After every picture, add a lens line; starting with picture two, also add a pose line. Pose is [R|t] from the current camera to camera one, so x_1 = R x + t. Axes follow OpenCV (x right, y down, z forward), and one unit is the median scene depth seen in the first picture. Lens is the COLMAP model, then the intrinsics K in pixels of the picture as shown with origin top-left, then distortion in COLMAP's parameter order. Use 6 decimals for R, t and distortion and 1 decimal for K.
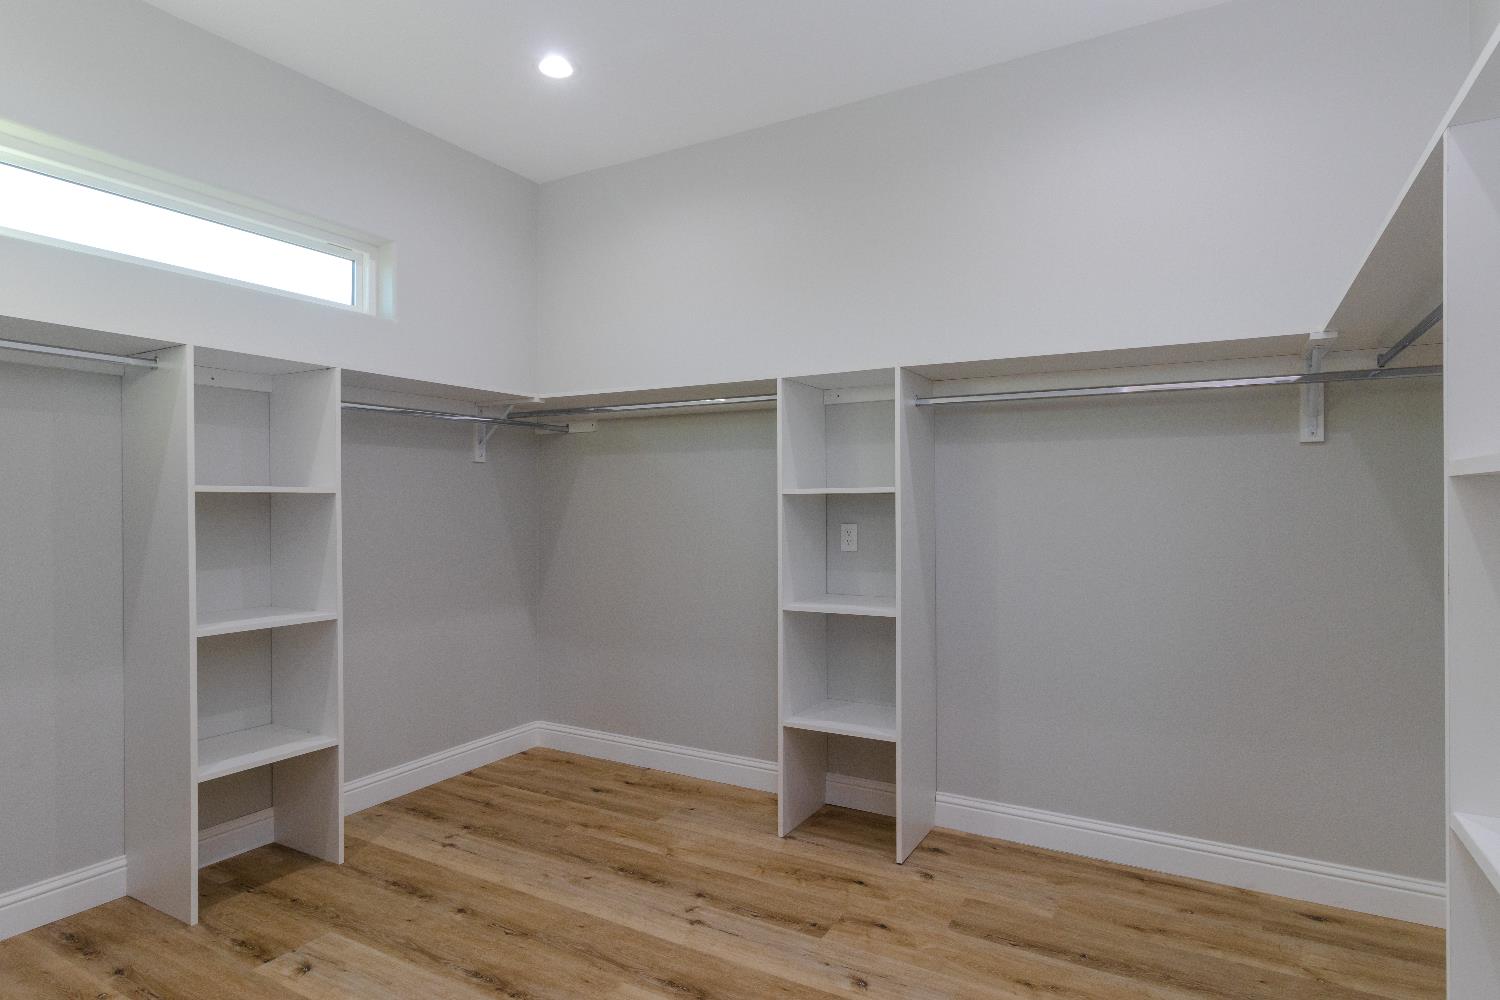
lens RADIAL K [[815.7, 0, 750.0], [0, 815.7, 500.0], [0, 0, 1]] dist [-0.000526, -0.000472]
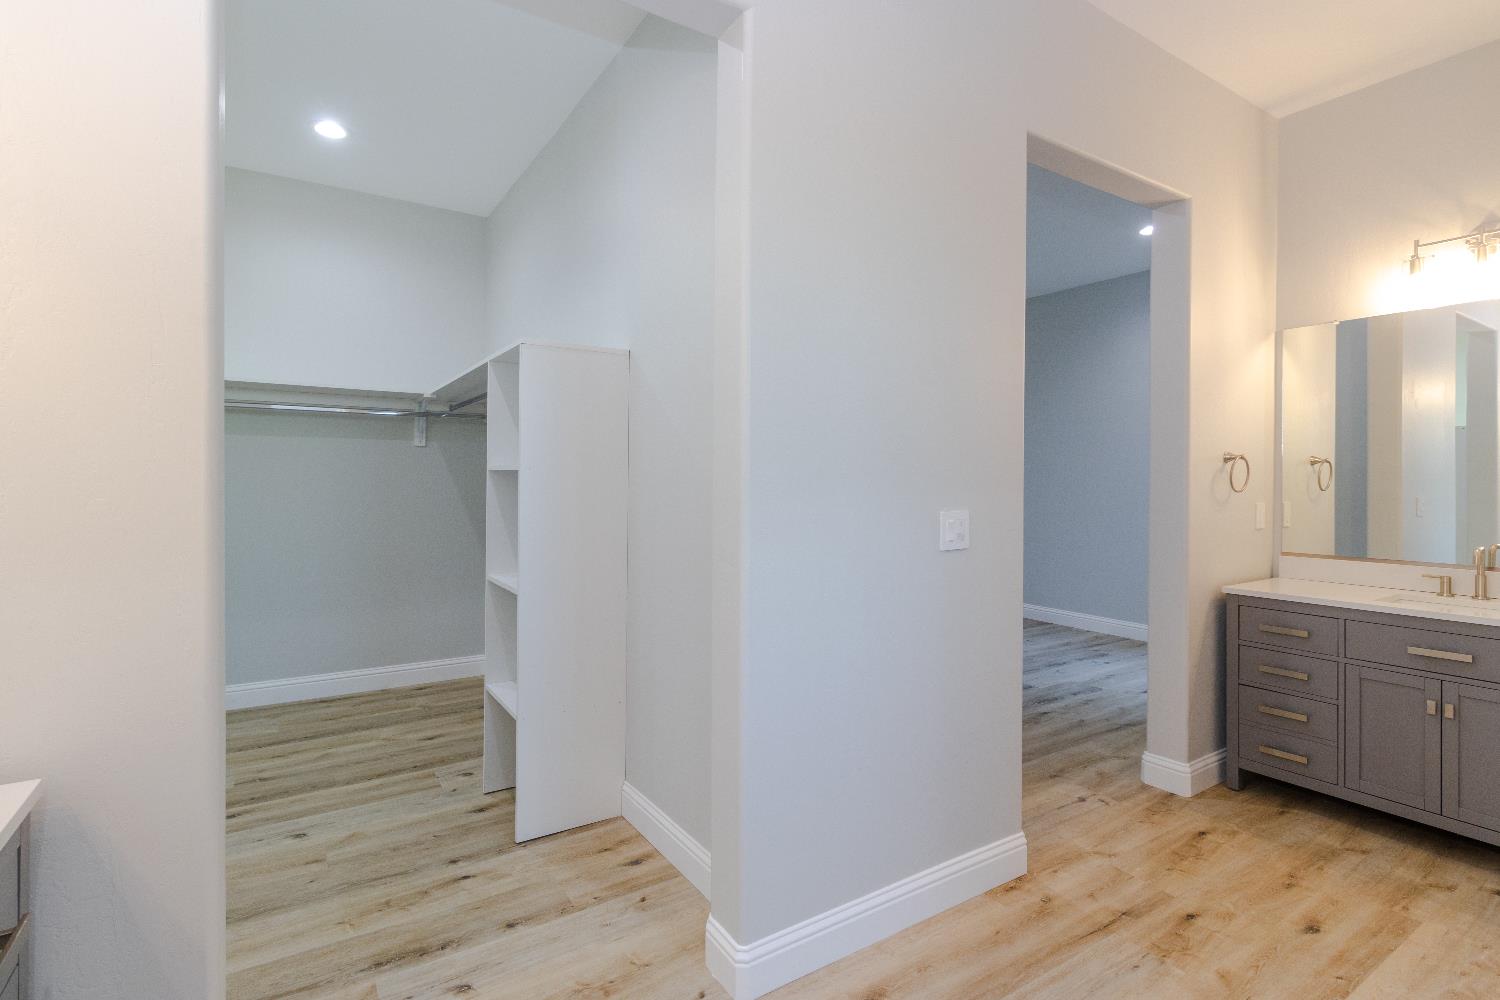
lens RADIAL K [[711.2, 0, 751.5], [0, 711.2, 479.2], [0, 0, 1]] dist [-0.001701, -0.000232]
pose [[0.456293, 0.008199, 0.889792, -0.469625], [-0.013041, 0.999912, -0.002525, 0.000631], [-0.889734, -0.010452, 0.456360, -0.487411]]
